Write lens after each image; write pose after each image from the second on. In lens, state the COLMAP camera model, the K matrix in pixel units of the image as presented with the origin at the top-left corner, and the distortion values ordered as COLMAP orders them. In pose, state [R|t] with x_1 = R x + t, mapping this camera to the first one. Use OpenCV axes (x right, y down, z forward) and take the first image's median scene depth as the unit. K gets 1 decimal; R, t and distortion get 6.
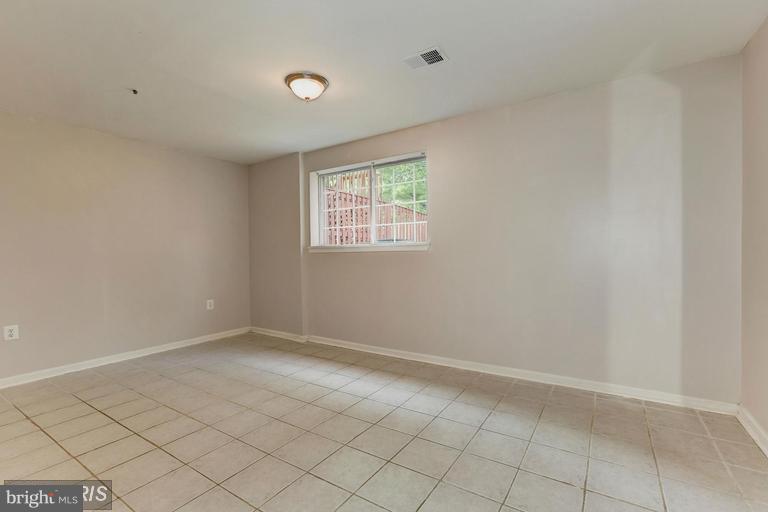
lens RADIAL K [[347.4, 0, 379.0], [0, 347.4, 253.1], [0, 0, 1]] dist [-0.013124, 0.001833]
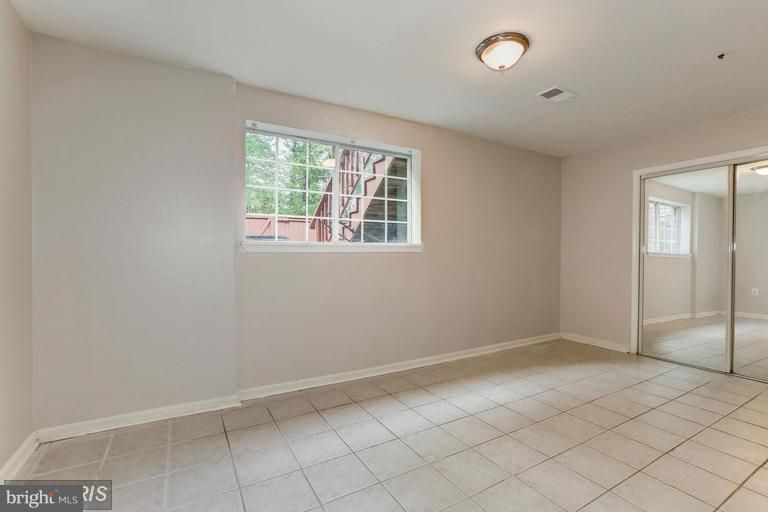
lens RADIAL K [[347.4, 0, 382.2], [0, 347.4, 261.1], [0, 0, 1]] dist [-0.013124, 0.001833]
pose [[0.431229, 0.003644, 0.902235, -0.795675], [-0.011380, 0.999934, 0.001400, 0.016240], [-0.902171, -0.010871, 0.431242, 0.675726]]
